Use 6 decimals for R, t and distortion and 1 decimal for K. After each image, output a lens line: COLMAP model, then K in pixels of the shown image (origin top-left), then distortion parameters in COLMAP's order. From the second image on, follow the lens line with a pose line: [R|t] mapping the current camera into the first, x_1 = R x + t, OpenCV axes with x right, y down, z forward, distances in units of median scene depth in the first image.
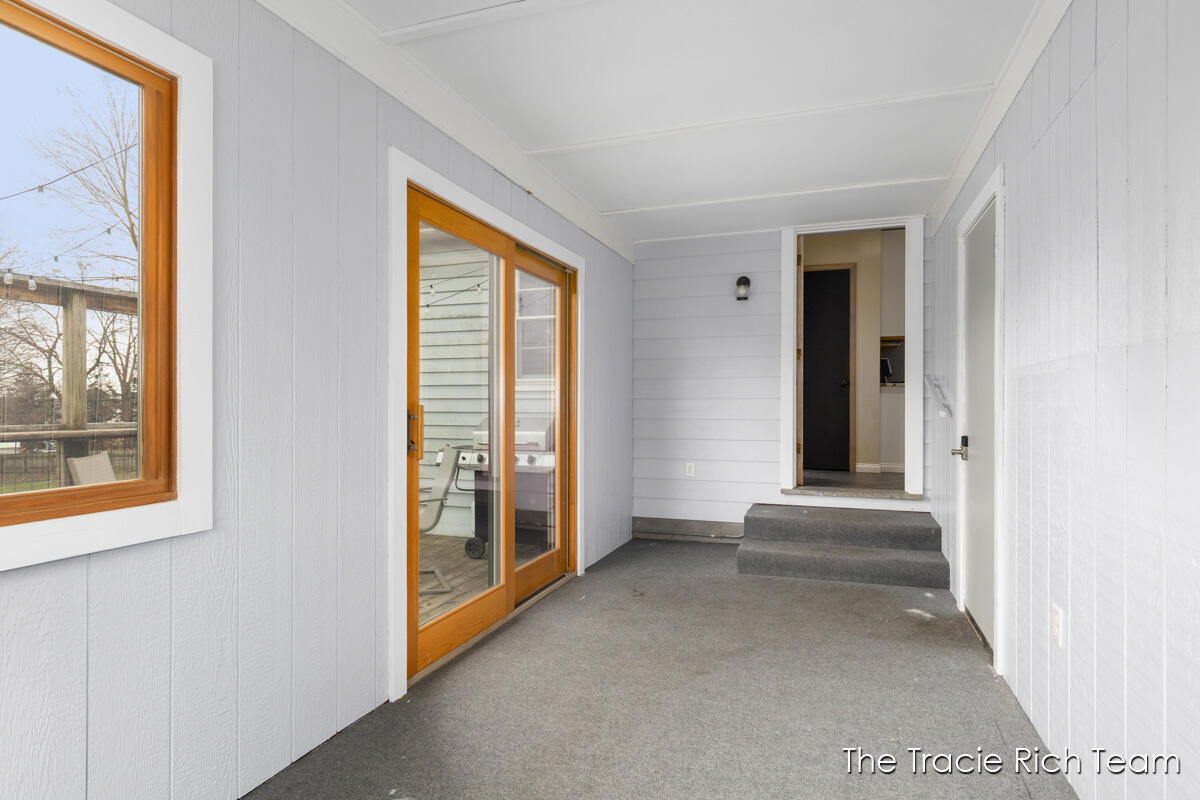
lens RADIAL K [[666.4, 0, 606.8], [0, 666.4, 406.1], [0, 0, 1]] dist [0.000476, 0.001150]
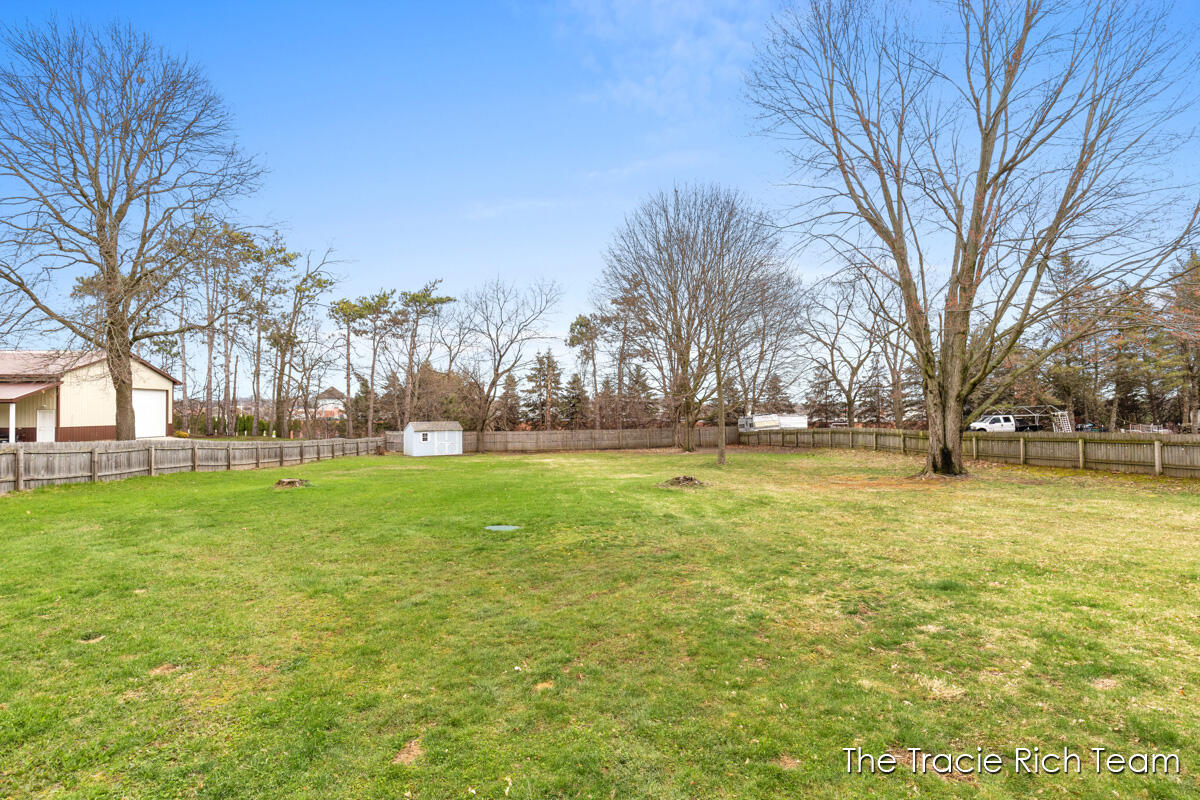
lens RADIAL K [[597.3, 0, 601.9], [0, 597.3, 404.3], [0, 0, 1]] dist [-0.000364, 0.000401]
pose [[0.424051, -0.013798, -0.905533, -0.082266], [0.000298, 0.999886, -0.015097, 0.032264], [0.905638, 0.006132, 0.424007, 0.211169]]
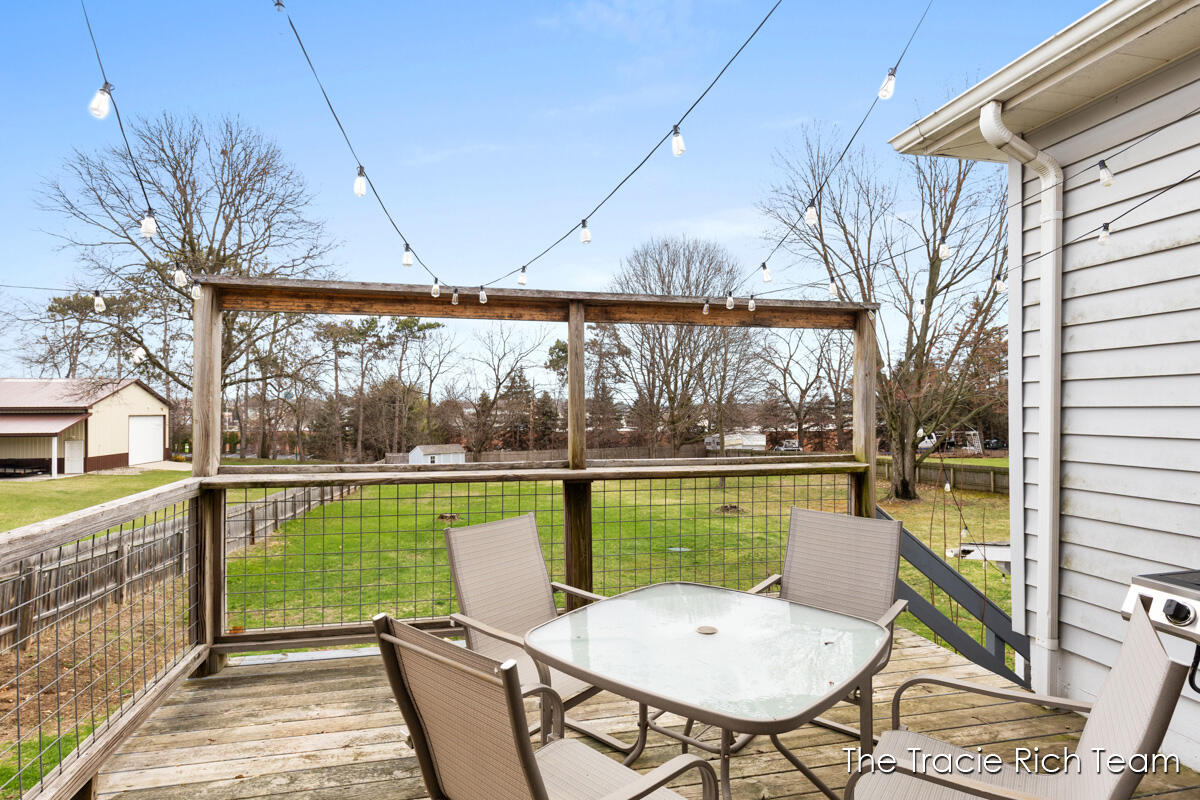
lens RADIAL K [[635.6, 0, 596.3], [0, 635.6, 404.2], [0, 0, 1]] dist [-0.000139, -0.000192]
pose [[0.535820, -0.011145, -0.844259, -0.009644], [0.001830, 0.999926, -0.012038, -0.003043], [0.844330, 0.004905, 0.535800, 0.051460]]
